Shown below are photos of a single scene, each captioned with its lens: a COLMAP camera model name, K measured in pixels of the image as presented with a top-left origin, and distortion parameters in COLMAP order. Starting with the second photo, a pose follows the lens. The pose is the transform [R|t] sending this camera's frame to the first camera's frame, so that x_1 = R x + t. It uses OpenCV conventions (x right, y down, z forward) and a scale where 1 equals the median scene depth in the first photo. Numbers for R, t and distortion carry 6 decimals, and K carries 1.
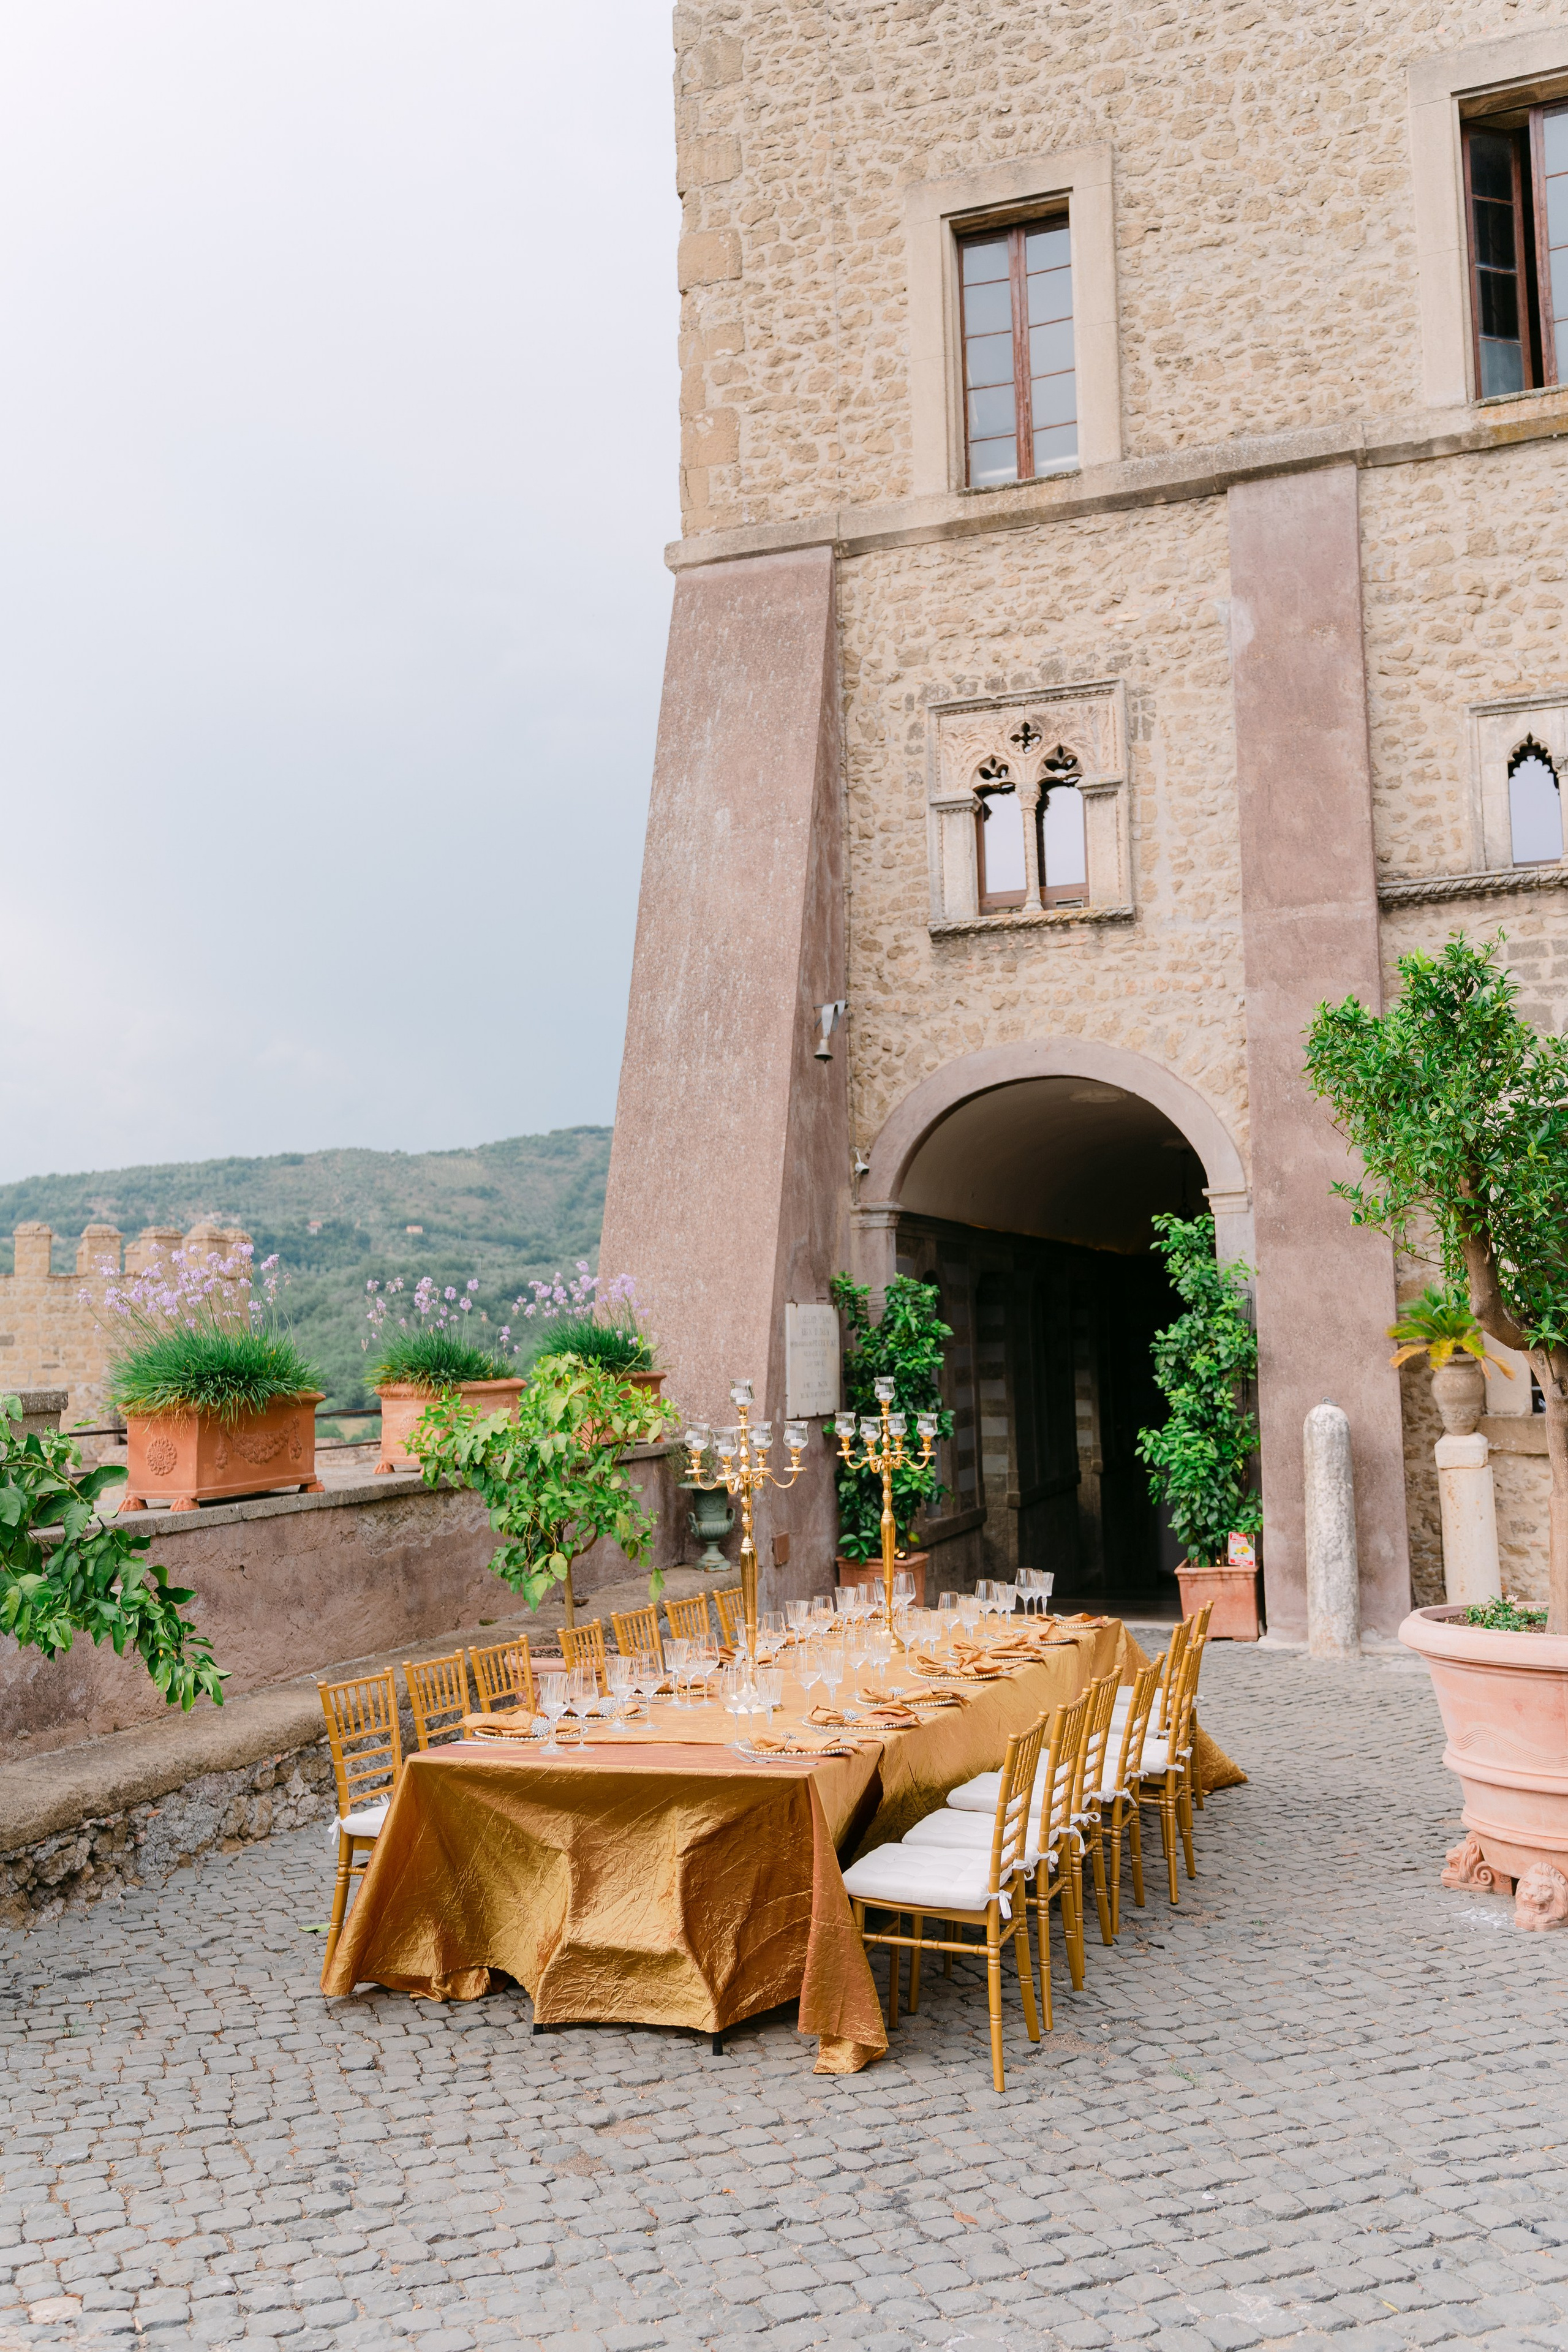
lens RADIAL K [[1945.8, 0, 794.4], [0, 1945.8, 1150.1], [0, 0, 1]] dist [0.000799, 0.006582]
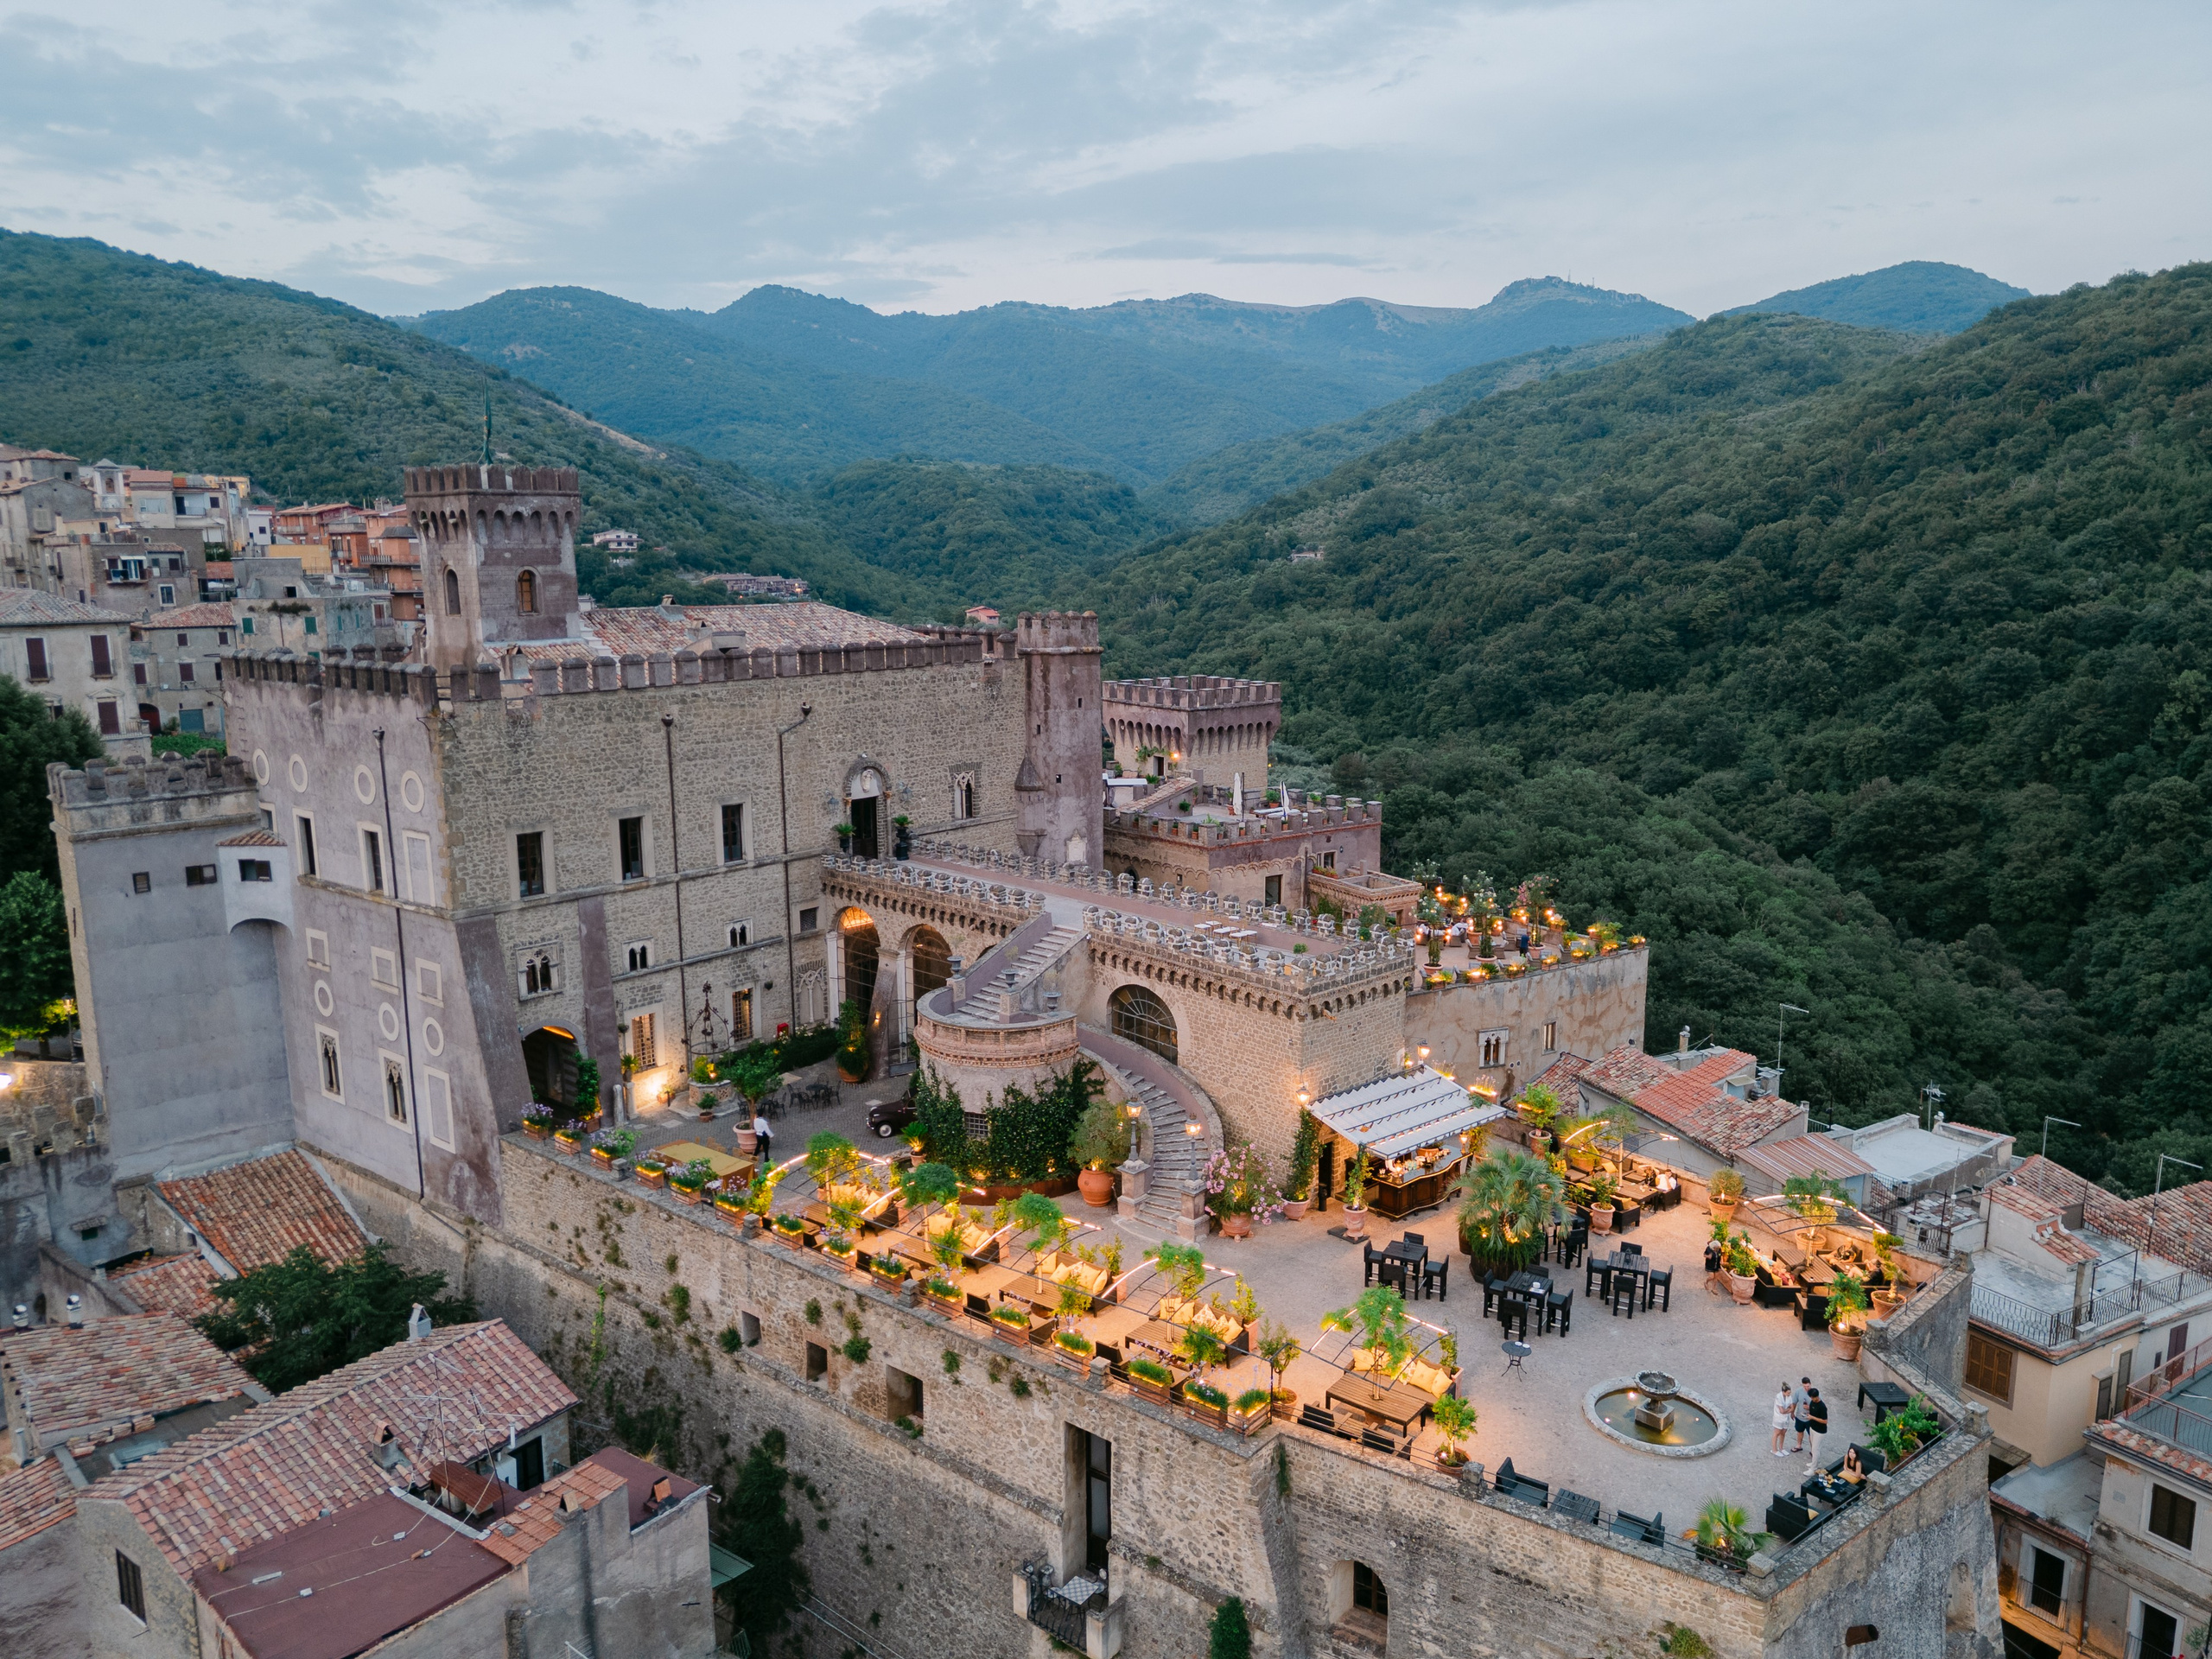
lens RADIAL K [[1562.6, 0, 1106.0], [0, 1562.6, 829.5], [0, 0, 1]] dist [0.065585, -0.071136]
pose [[0.340596, -0.148721, 0.928373, -2.913627], [-0.087646, 0.978089, 0.188841, -1.365883], [-0.936116, -0.145686, 0.320098, -1.417220]]
